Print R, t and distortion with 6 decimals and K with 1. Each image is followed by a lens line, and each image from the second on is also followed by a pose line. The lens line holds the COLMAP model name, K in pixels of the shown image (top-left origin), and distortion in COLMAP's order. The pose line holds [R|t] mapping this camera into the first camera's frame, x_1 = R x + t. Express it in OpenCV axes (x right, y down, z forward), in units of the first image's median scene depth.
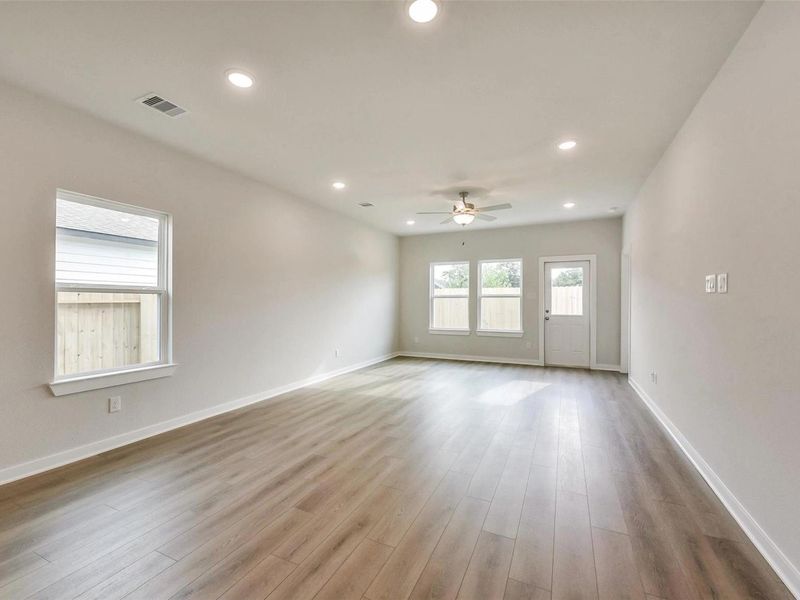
lens RADIAL K [[339.7, 0, 369.0], [0, 339.7, 295.3], [0, 0, 1]] dist [-0.054799, 0.000029]
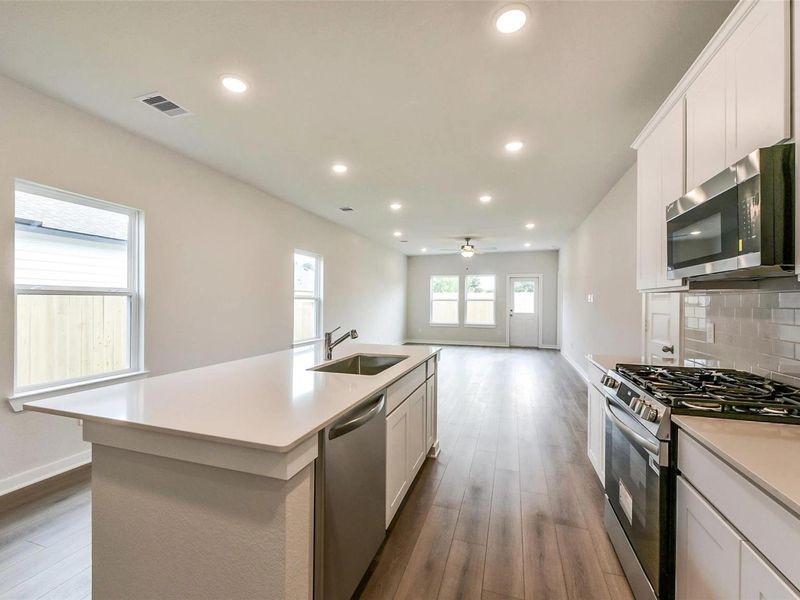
lens RADIAL K [[355.8, 0, 396.8], [0, 355.8, 302.0], [0, 0, 1]] dist [-0.002910, -0.000768]
pose [[0.977265, -0.002123, 0.212013, -0.292146], [-0.001745, 0.999835, 0.018055, -0.015843], [-0.212016, -0.018014, 0.977100, -0.425421]]
